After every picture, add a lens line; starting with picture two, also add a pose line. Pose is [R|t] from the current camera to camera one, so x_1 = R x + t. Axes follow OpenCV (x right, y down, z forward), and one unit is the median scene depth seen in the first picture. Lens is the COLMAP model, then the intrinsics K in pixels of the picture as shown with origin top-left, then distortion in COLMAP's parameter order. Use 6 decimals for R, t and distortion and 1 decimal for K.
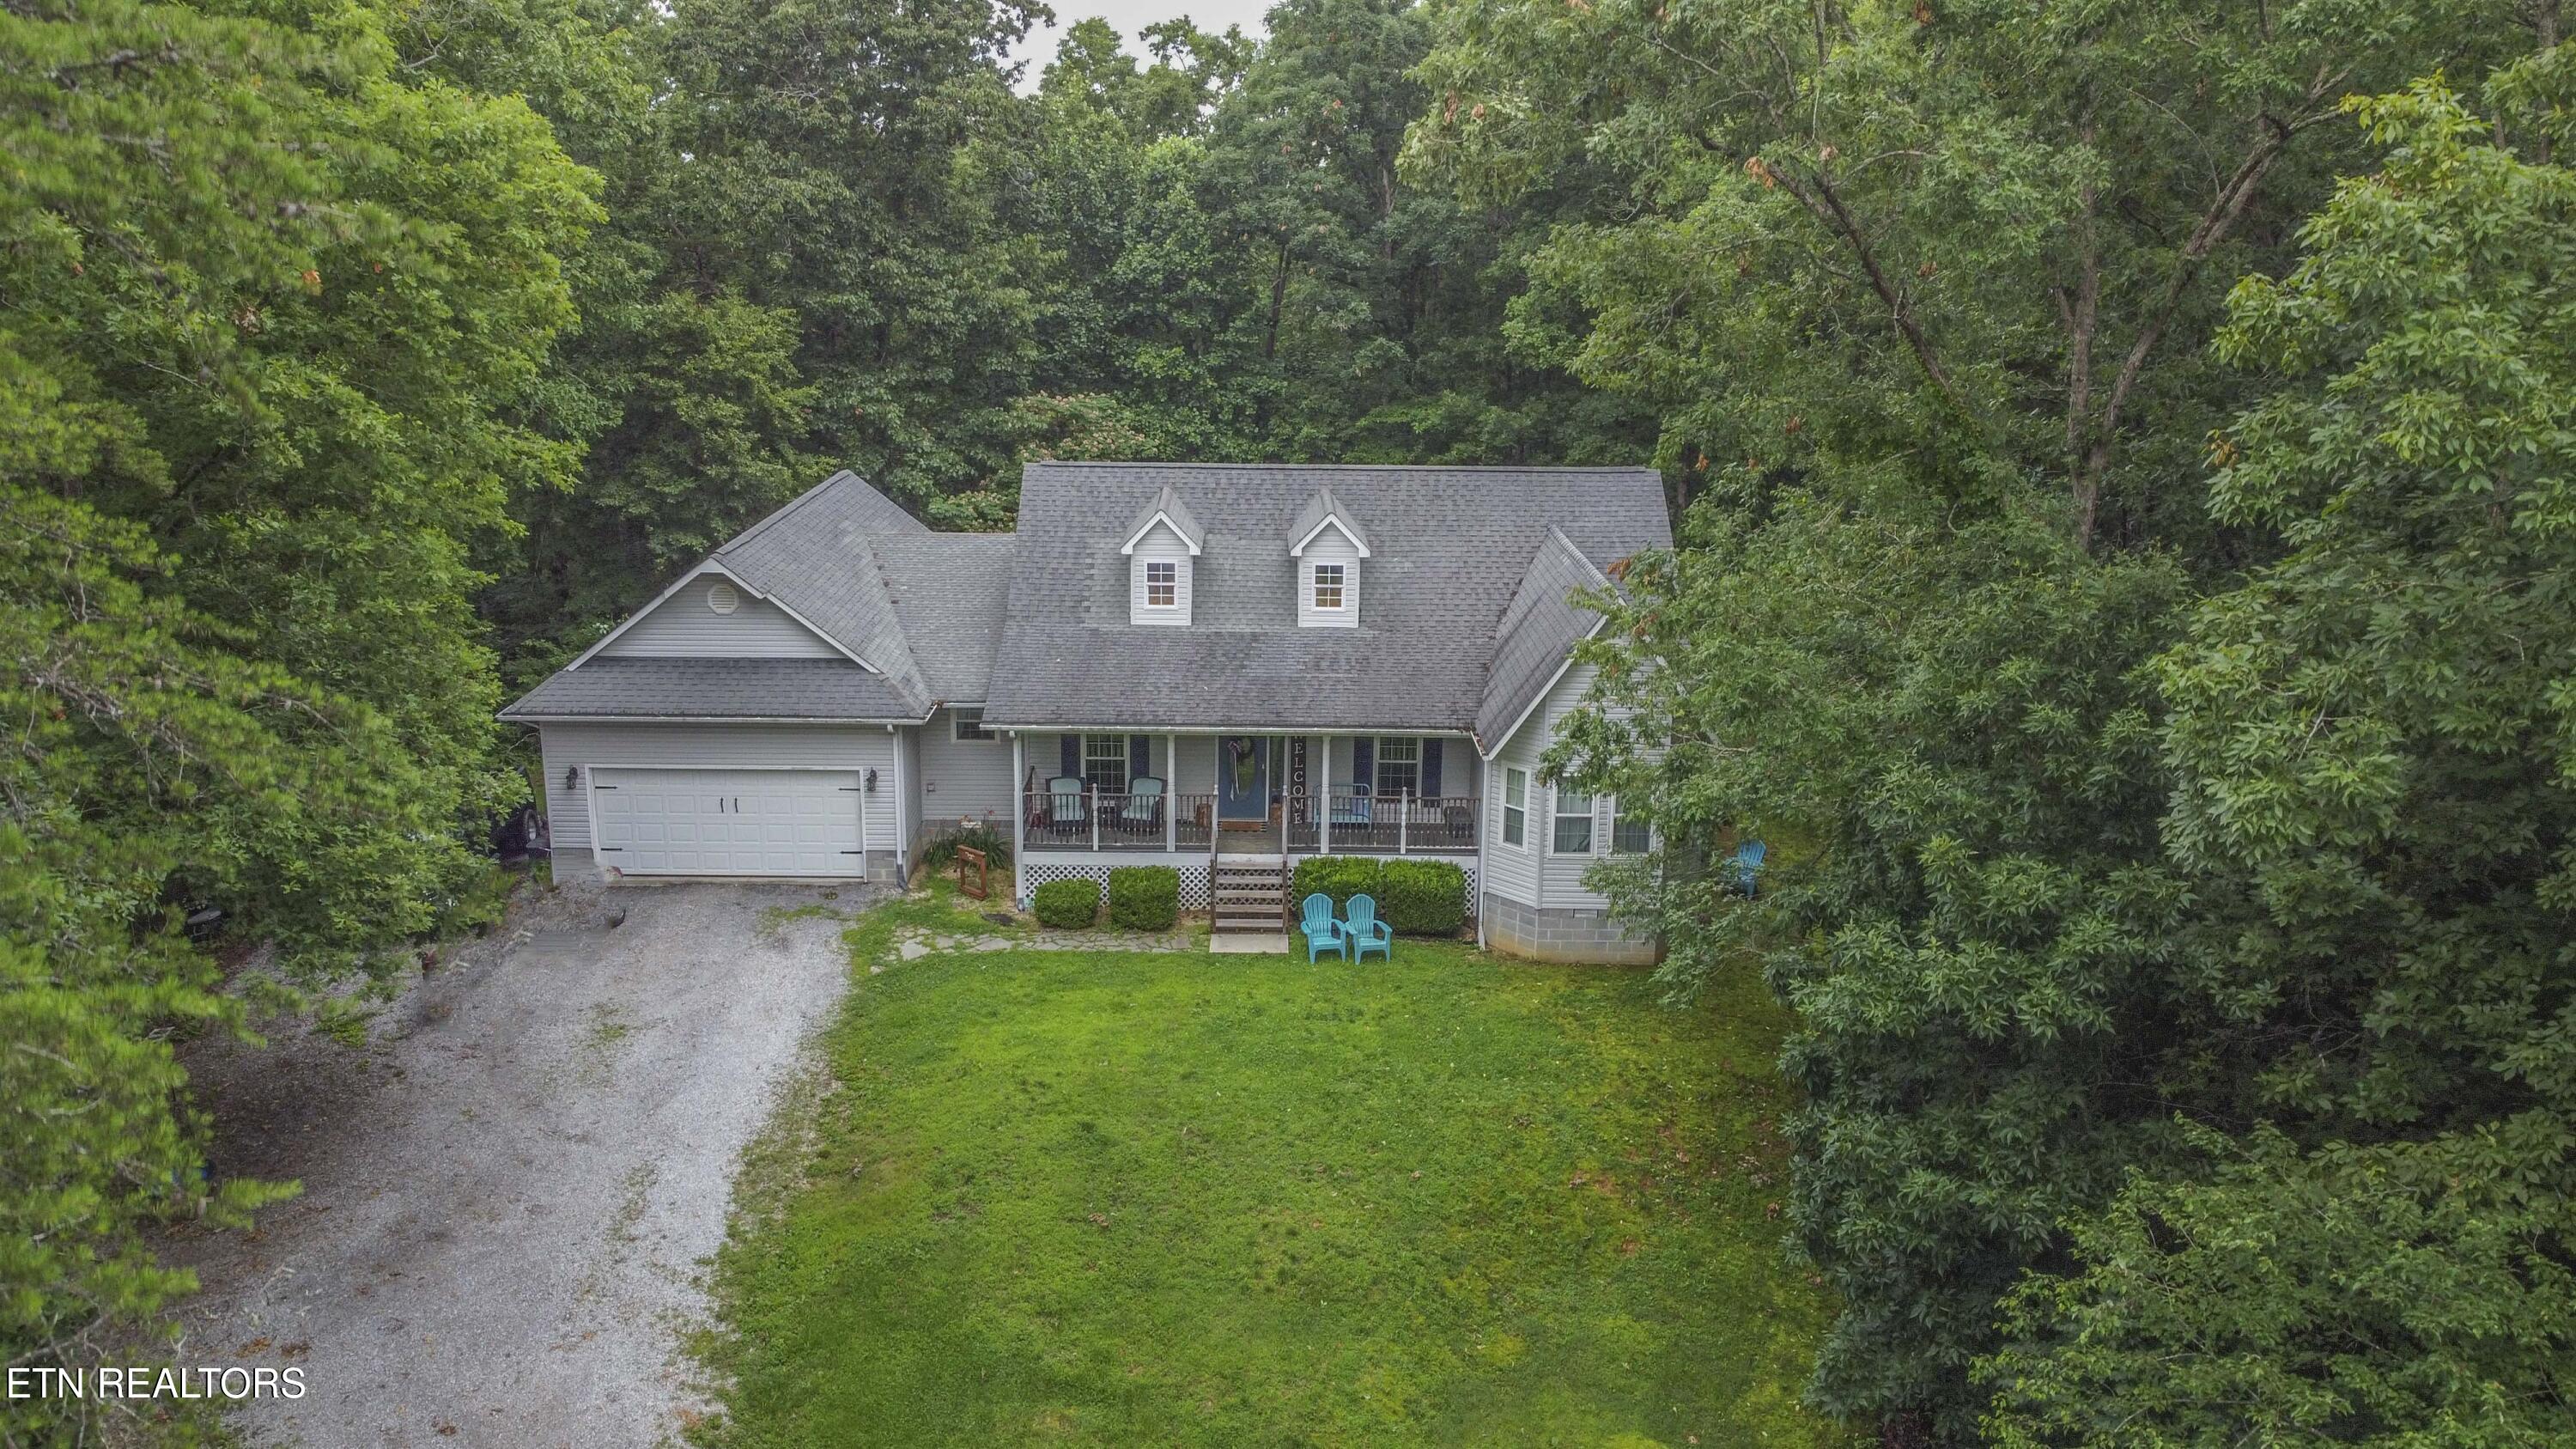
lens RADIAL K [[1957.6, 0, 1278.0], [0, 1957.6, 721.1], [0, 0, 1]] dist [0.004746, -0.005355]
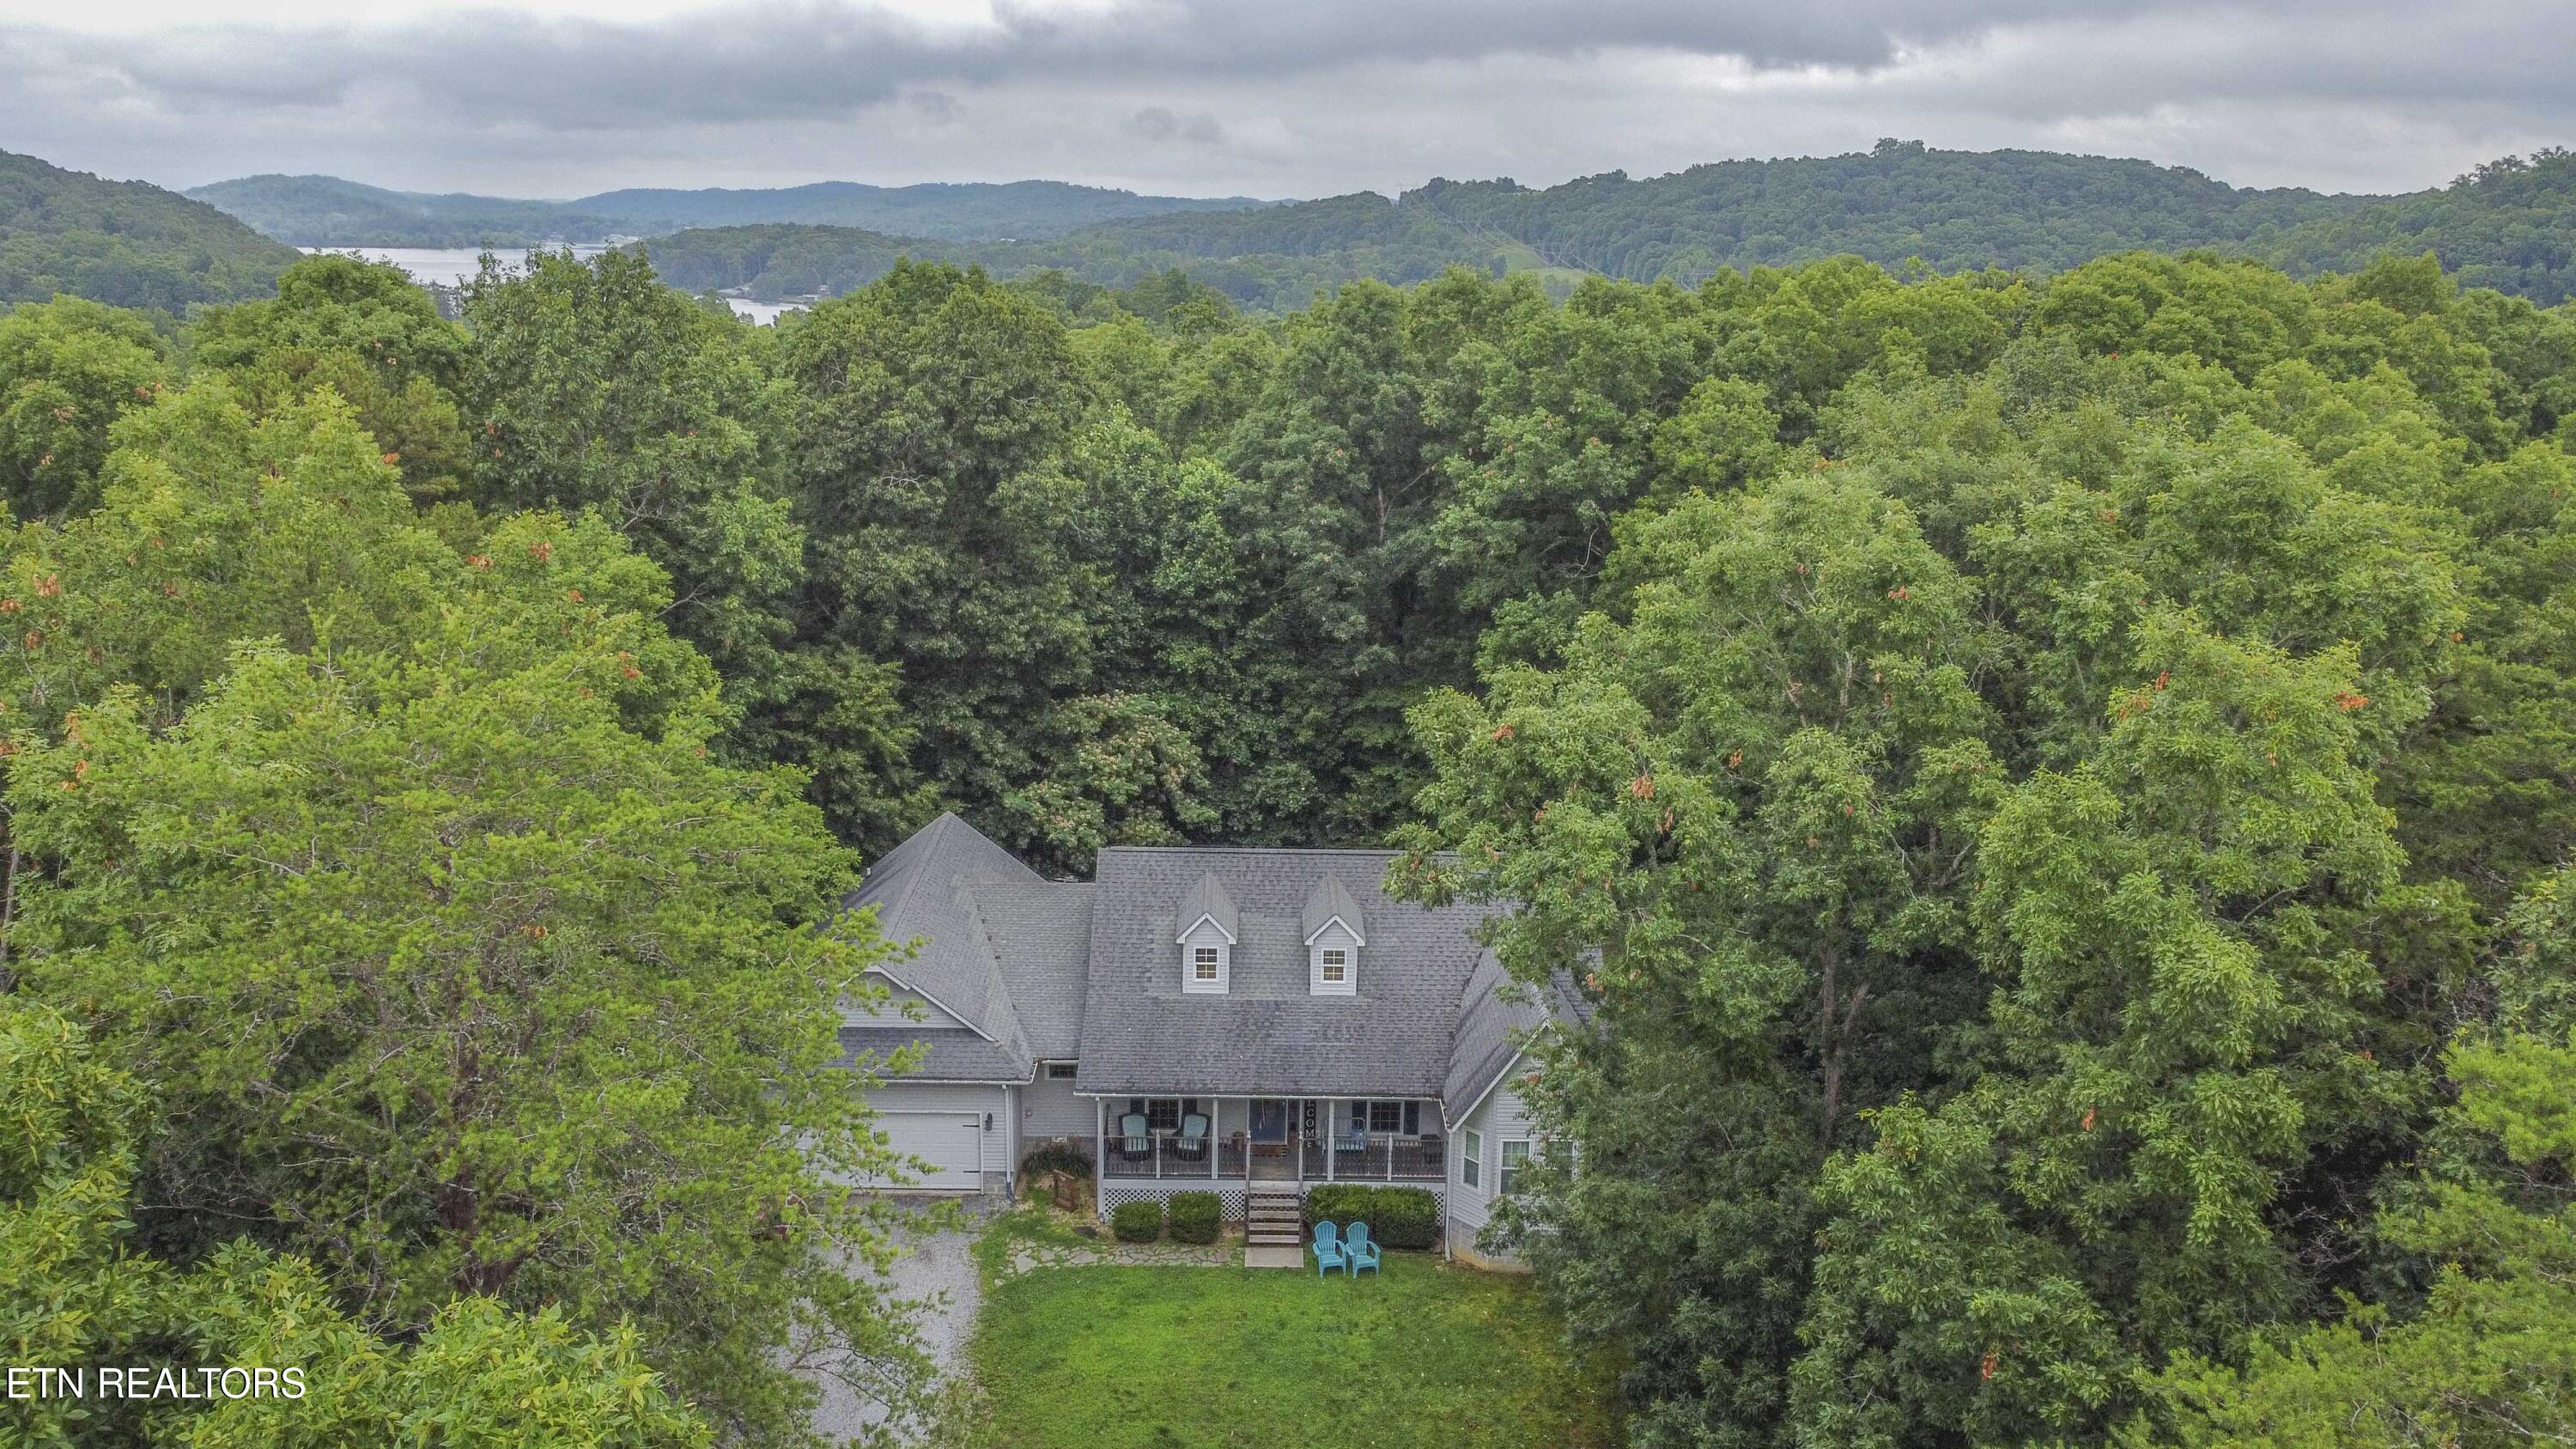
lens RADIAL K [[1957.6, 0, 1278.3], [0, 1957.6, 722.9], [0, 0, 1]] dist [0.004746, -0.005355]
pose [[0.999995, 0.002831, 0.001056, -0.013438], [-0.002832, 0.999995, 0.001084, -0.239625], [-0.001053, -0.001087, 0.999999, -0.324351]]
